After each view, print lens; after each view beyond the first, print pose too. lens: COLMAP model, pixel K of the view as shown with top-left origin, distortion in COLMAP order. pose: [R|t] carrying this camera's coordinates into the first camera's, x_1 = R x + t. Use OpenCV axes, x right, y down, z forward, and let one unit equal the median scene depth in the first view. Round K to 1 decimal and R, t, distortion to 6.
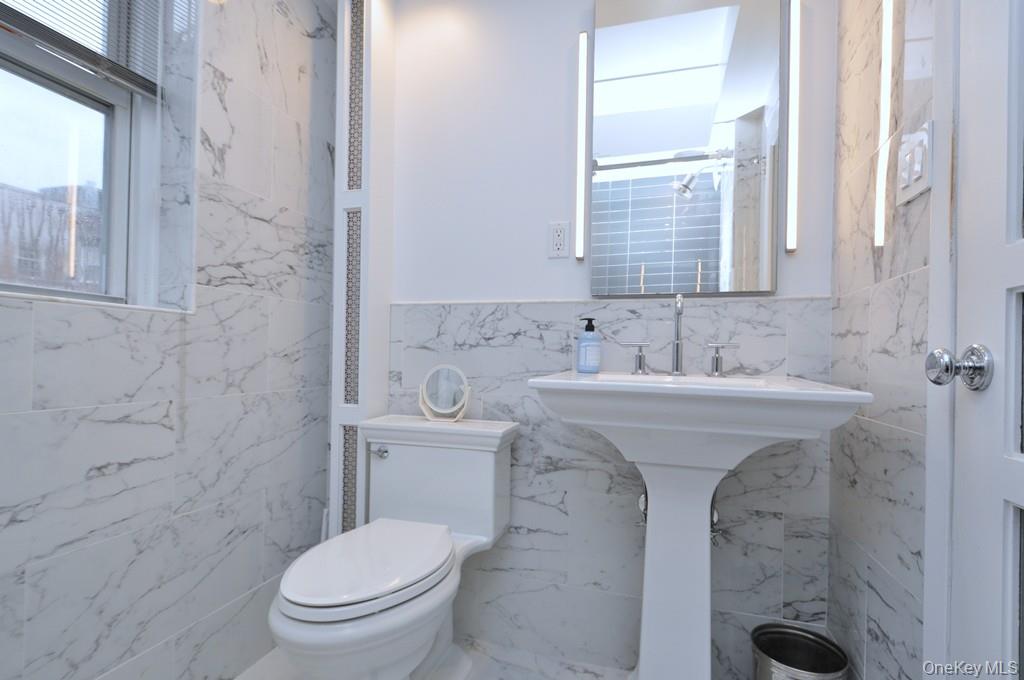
lens RADIAL K [[483.9, 0, 511.4], [0, 483.9, 352.6], [0, 0, 1]] dist [0.016814, -0.012394]
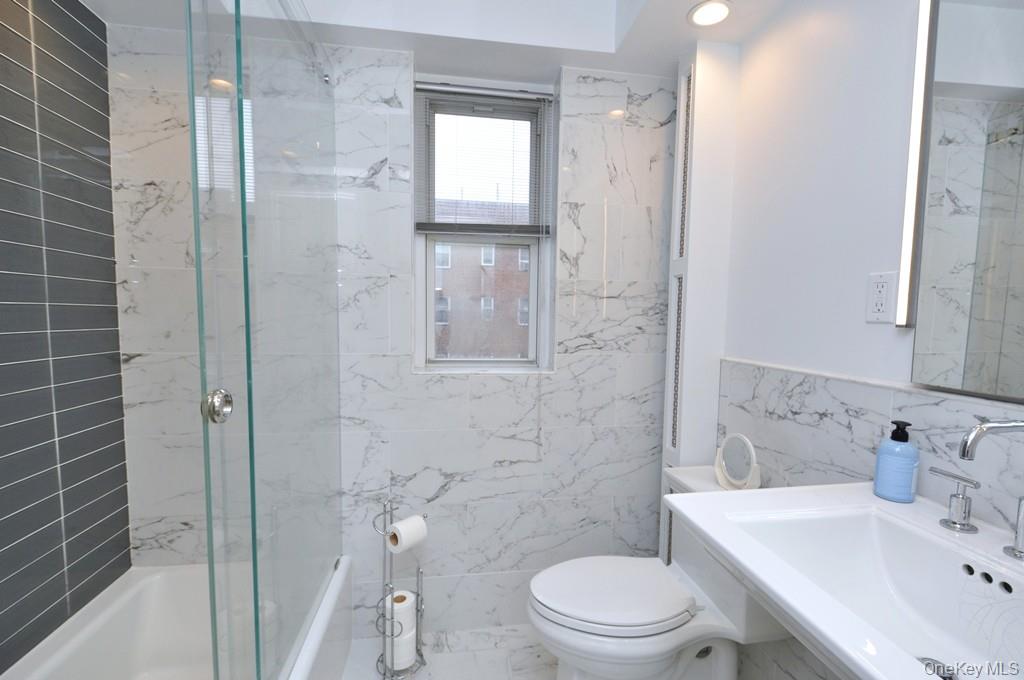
lens RADIAL K [[457.5, 0, 510.7], [0, 457.5, 353.0], [0, 0, 1]] dist [0.008715, -0.008914]
pose [[0.438022, 0.066659, -0.896489, 0.512627], [-0.004909, 0.997410, 0.071764, -0.220113], [0.898951, -0.027034, 0.437215, 0.218934]]
